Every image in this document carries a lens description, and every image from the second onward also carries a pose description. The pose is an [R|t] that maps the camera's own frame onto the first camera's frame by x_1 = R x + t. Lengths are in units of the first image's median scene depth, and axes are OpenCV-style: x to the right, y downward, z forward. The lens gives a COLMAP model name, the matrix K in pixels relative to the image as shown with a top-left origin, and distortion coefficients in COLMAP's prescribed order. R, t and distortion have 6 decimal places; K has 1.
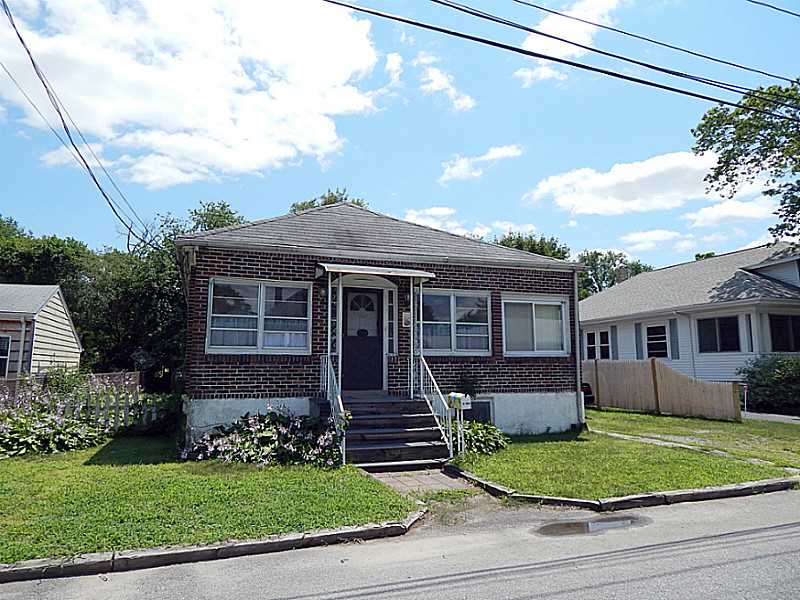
lens RADIAL K [[519.7, 0, 400.0], [0, 519.7, 300.0], [0, 0, 1]] dist [-0.002695, 0.003160]
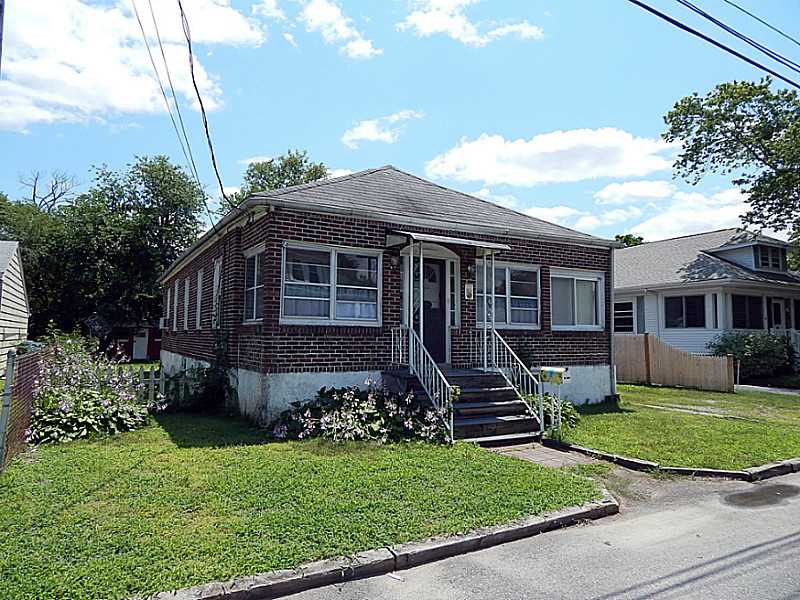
lens RADIAL K [[519.7, 0, 400.0], [0, 519.7, 300.0], [0, 0, 1]] dist [-0.002695, 0.003160]
pose [[0.986811, 0.022628, 0.160289, -0.272697], [-0.031875, 0.997958, 0.055351, 0.002807], [-0.158709, -0.059730, 0.985517, 0.054985]]
